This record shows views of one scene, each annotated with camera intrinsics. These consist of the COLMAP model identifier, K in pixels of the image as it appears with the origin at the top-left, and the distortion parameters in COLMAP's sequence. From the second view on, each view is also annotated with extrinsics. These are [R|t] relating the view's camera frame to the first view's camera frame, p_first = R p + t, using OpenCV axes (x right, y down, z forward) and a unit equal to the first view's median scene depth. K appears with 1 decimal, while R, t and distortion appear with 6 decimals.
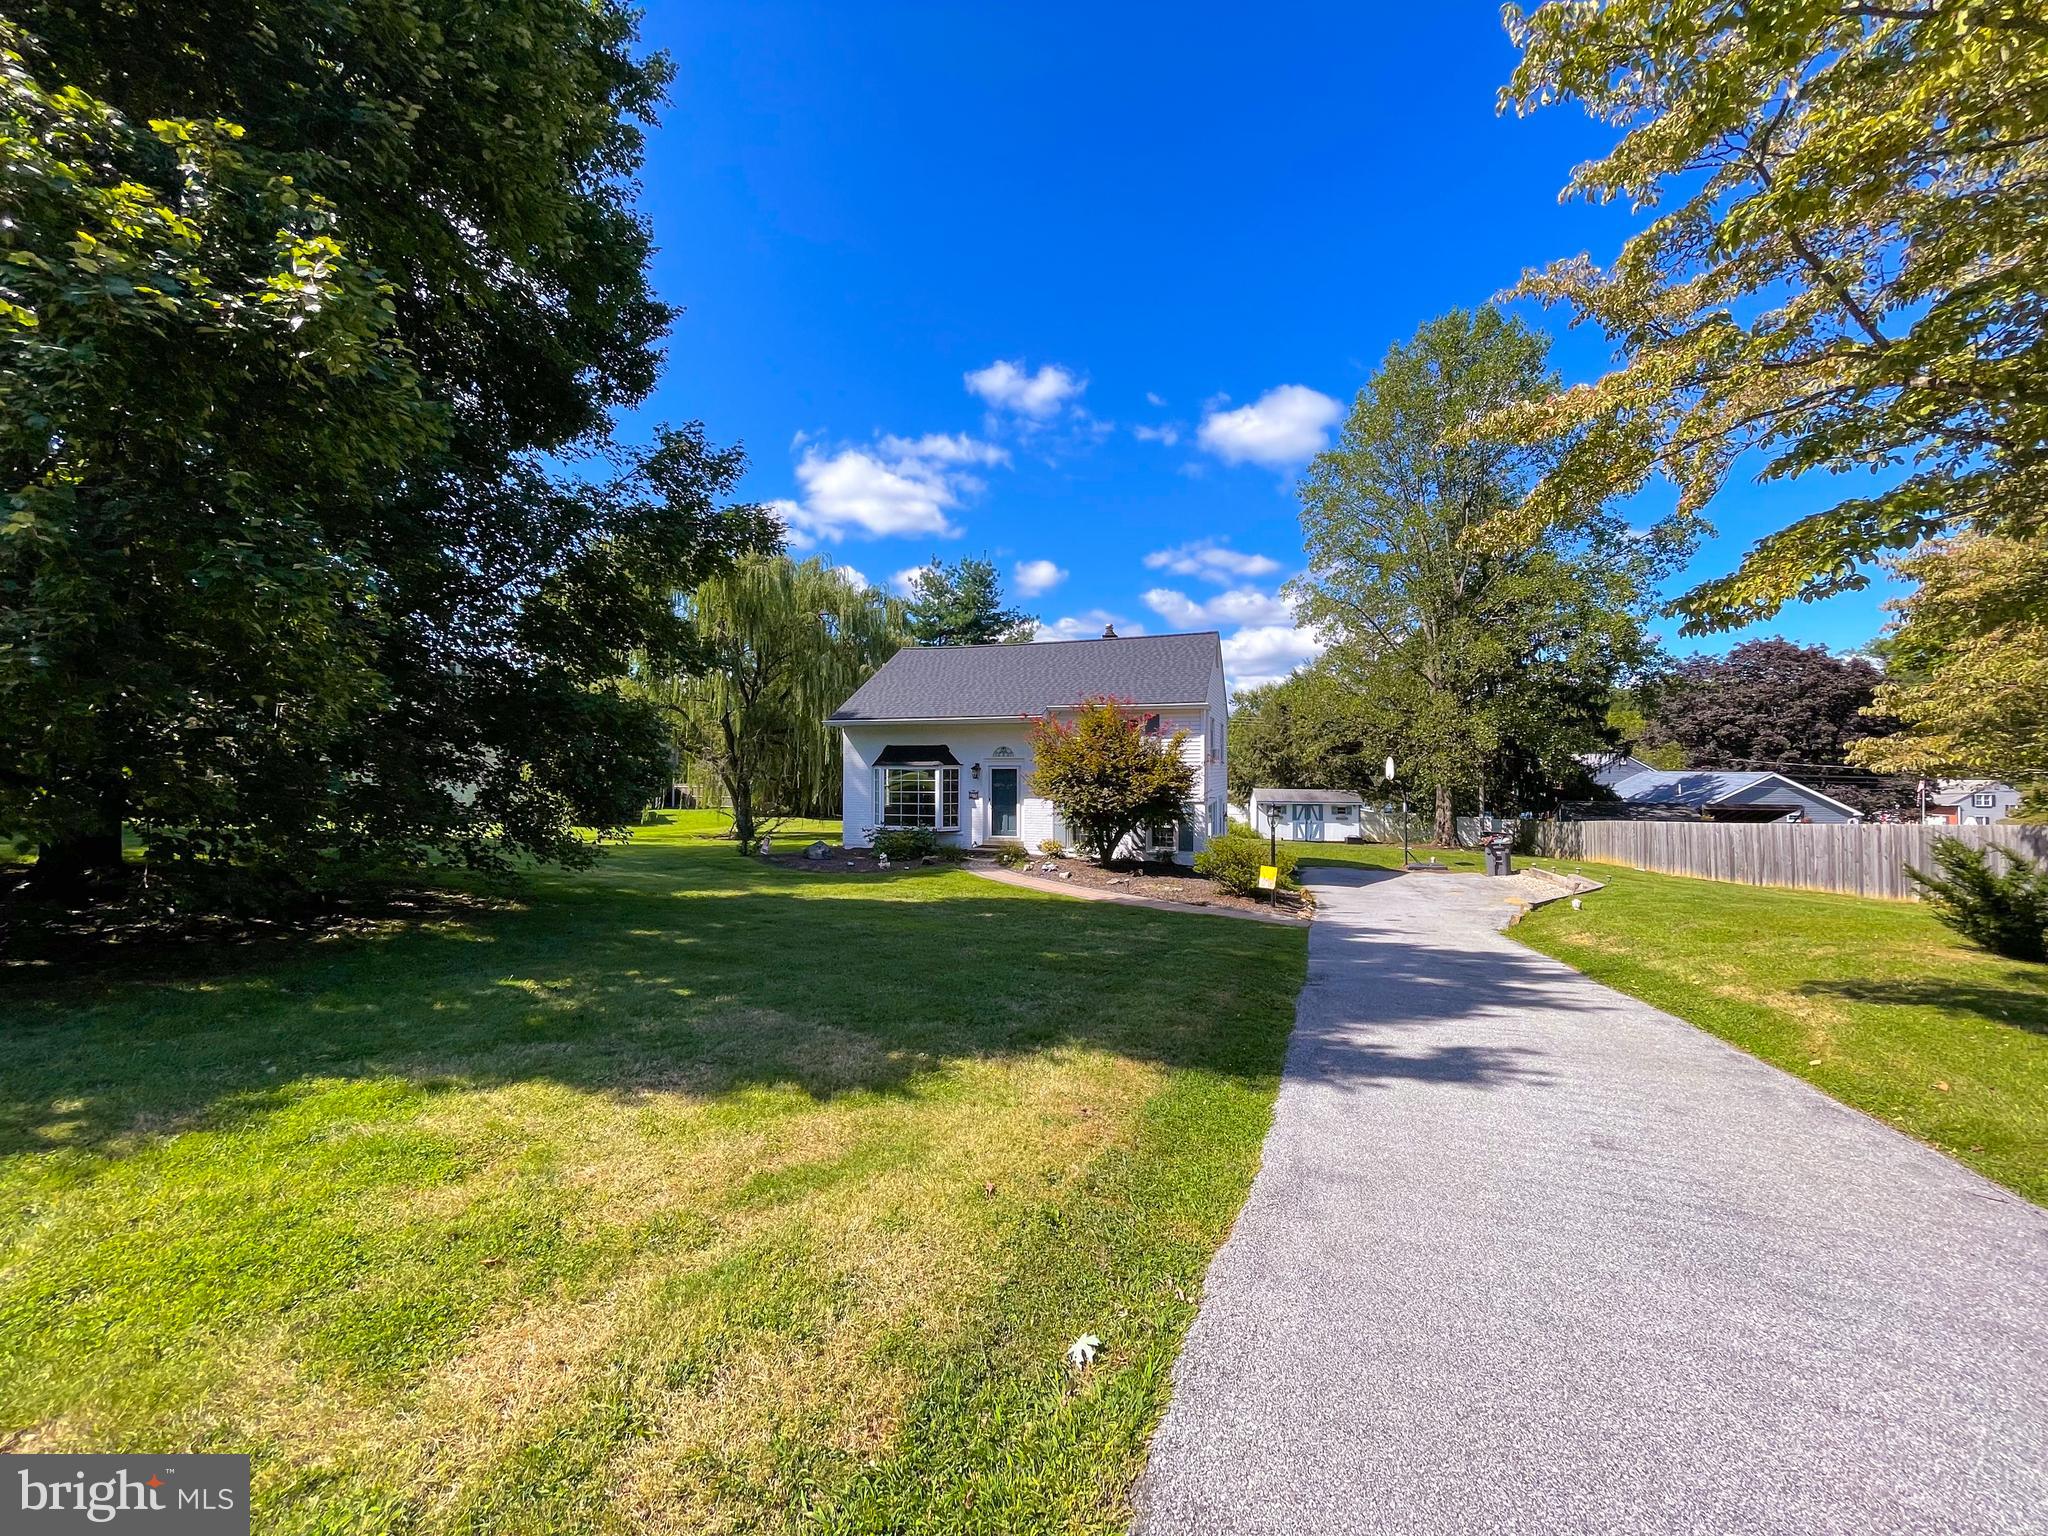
lens RADIAL K [[837.6, 0, 1019.5], [0, 837.6, 757.0], [0, 0, 1]] dist [-0.003028, 0.003597]
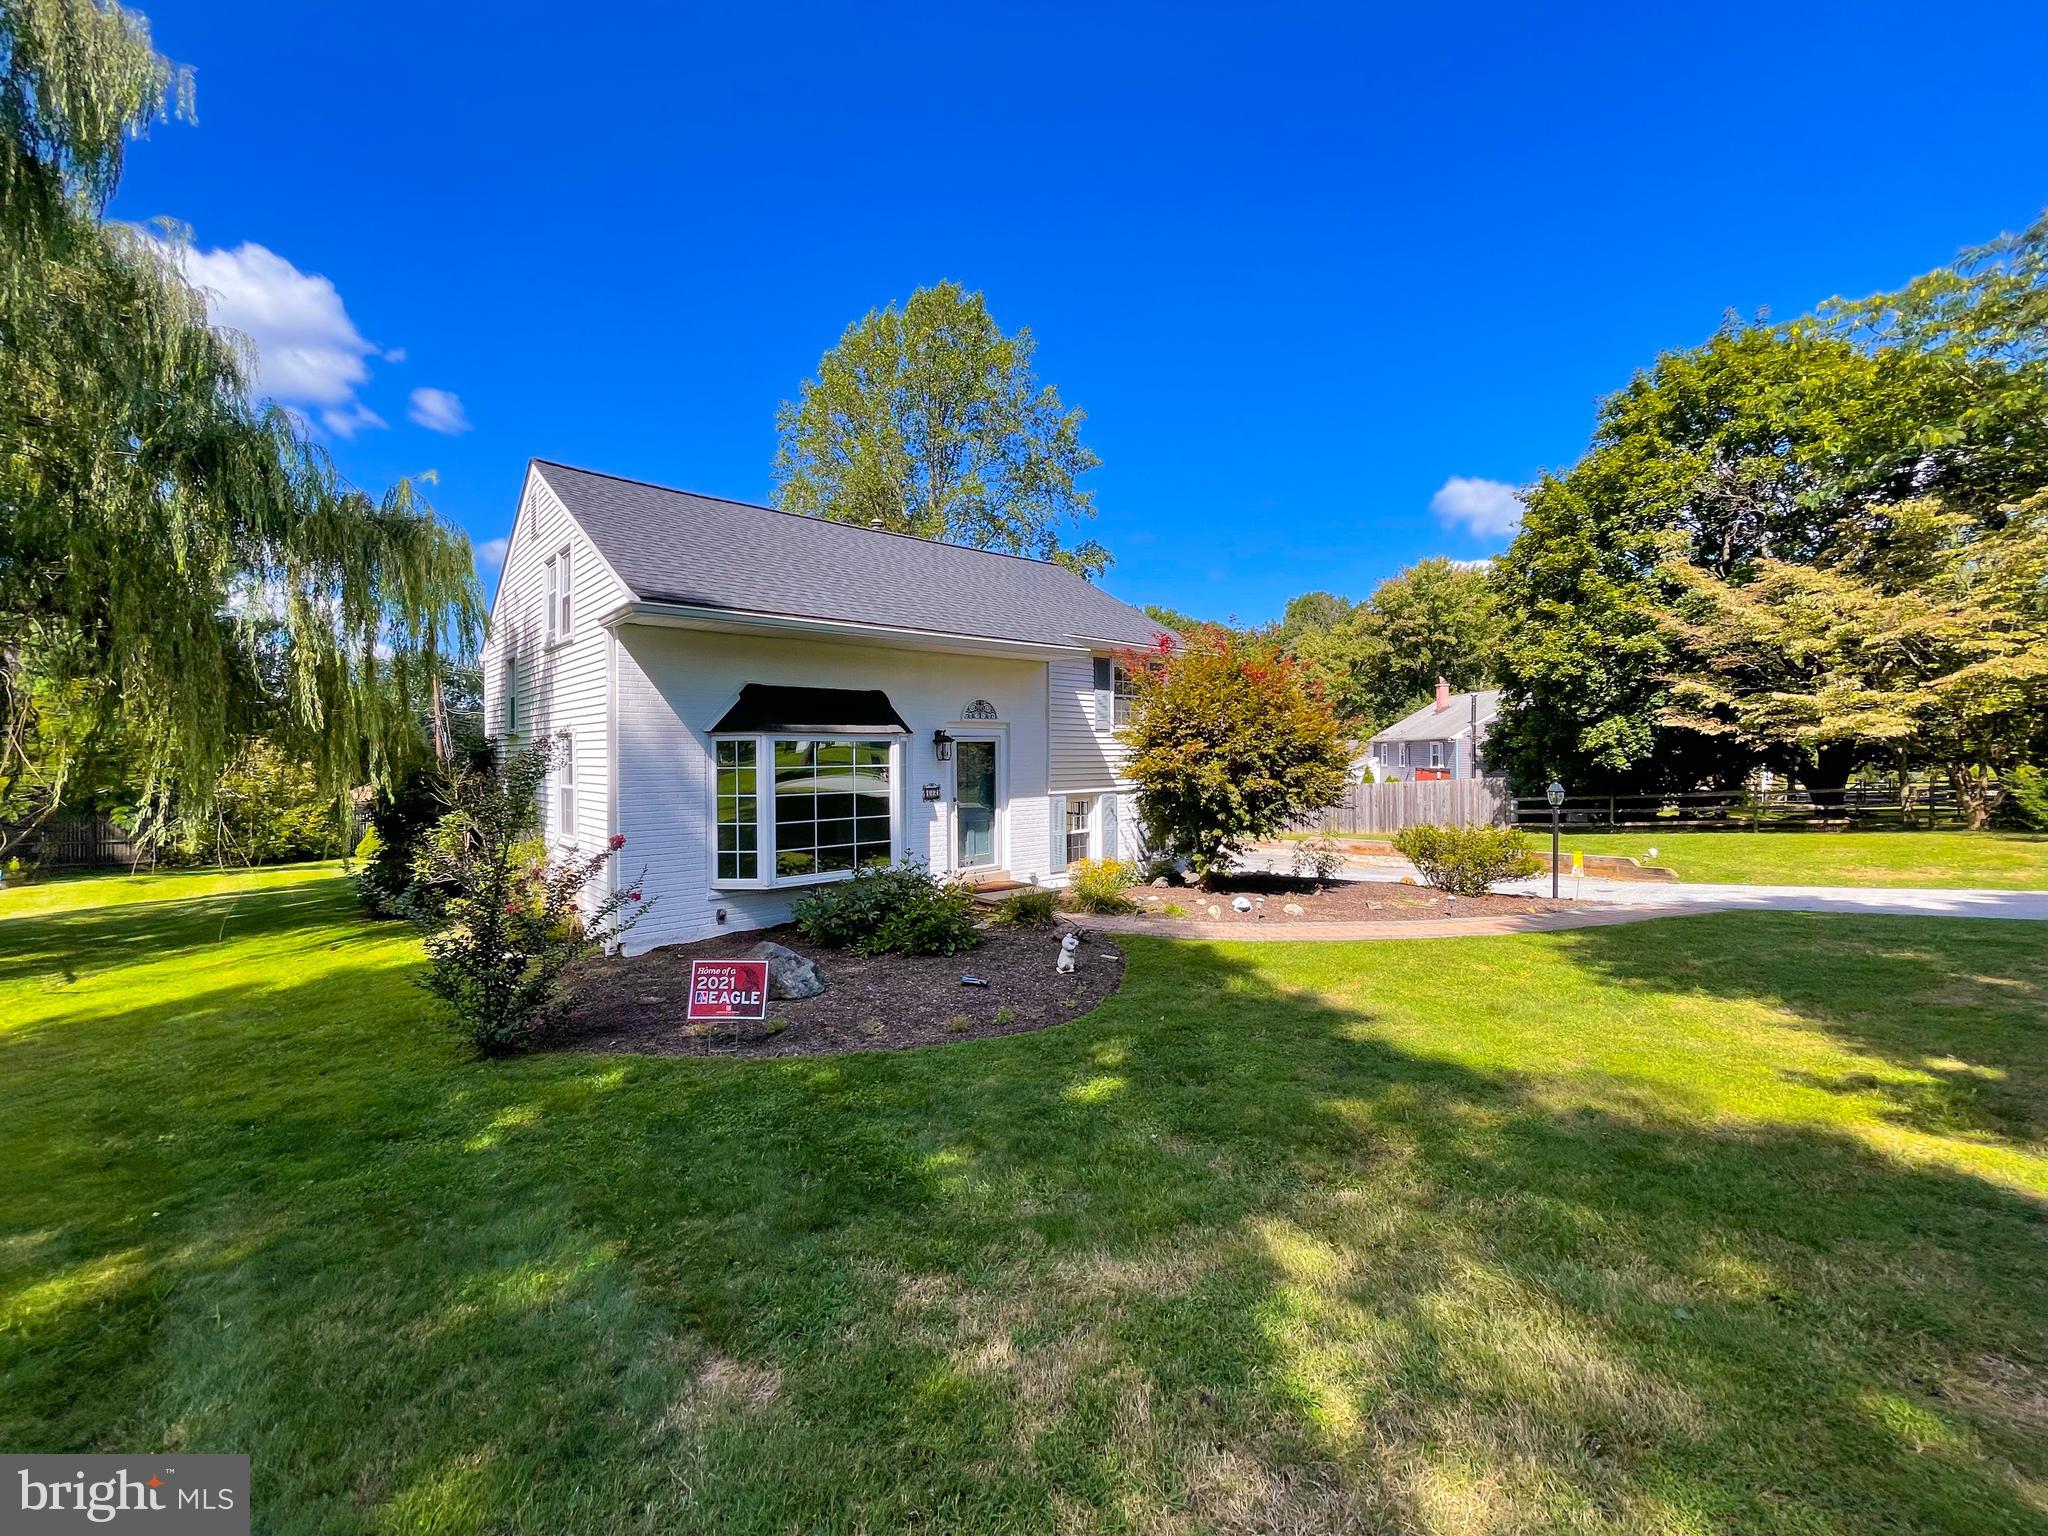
lens RADIAL K [[829.3, 0, 1026.1], [0, 829.3, 758.2], [0, 0, 1]] dist [-0.002691, 0.000213]
pose [[0.502980, -0.008939, 0.864252, -0.525865], [0.000548, 0.999950, 0.010023, 0.022071], [-0.864298, -0.004568, 0.502959, 0.799863]]
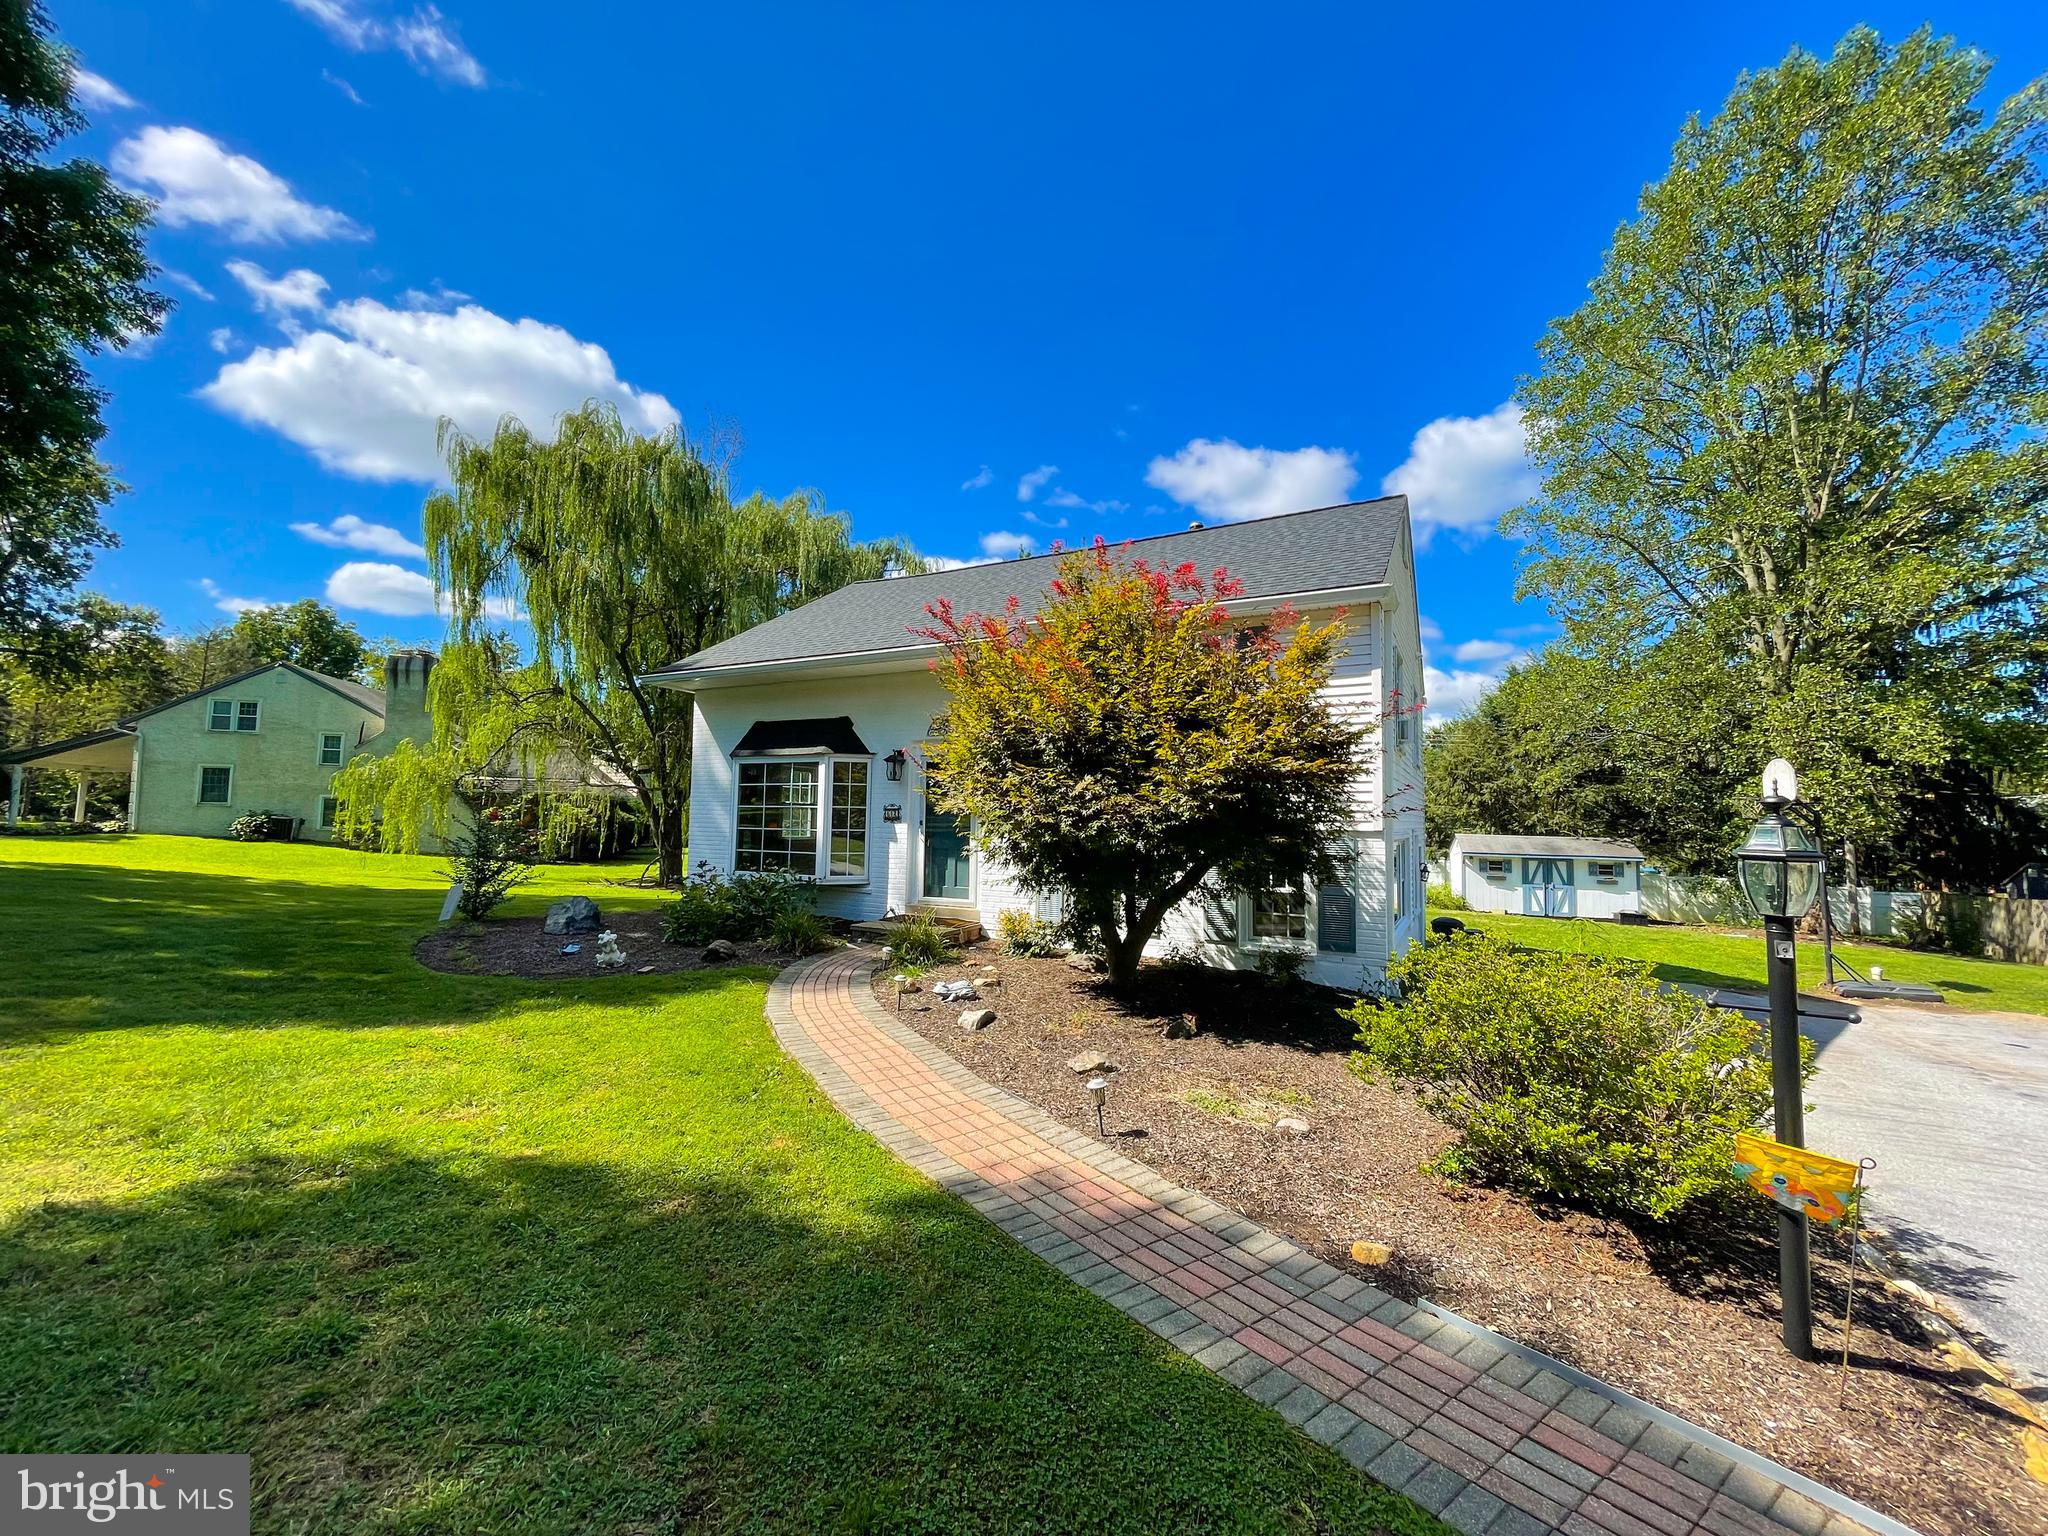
lens RADIAL K [[829.3, 0, 1026.1], [0, 829.3, 758.2], [0, 0, 1]] dist [-0.002691, 0.000213]
pose [[0.983731, 0.002080, -0.179638, 0.129277], [-0.013295, 0.998034, -0.061247, 0.047538], [0.179158, 0.062639, 0.981824, 0.601848]]
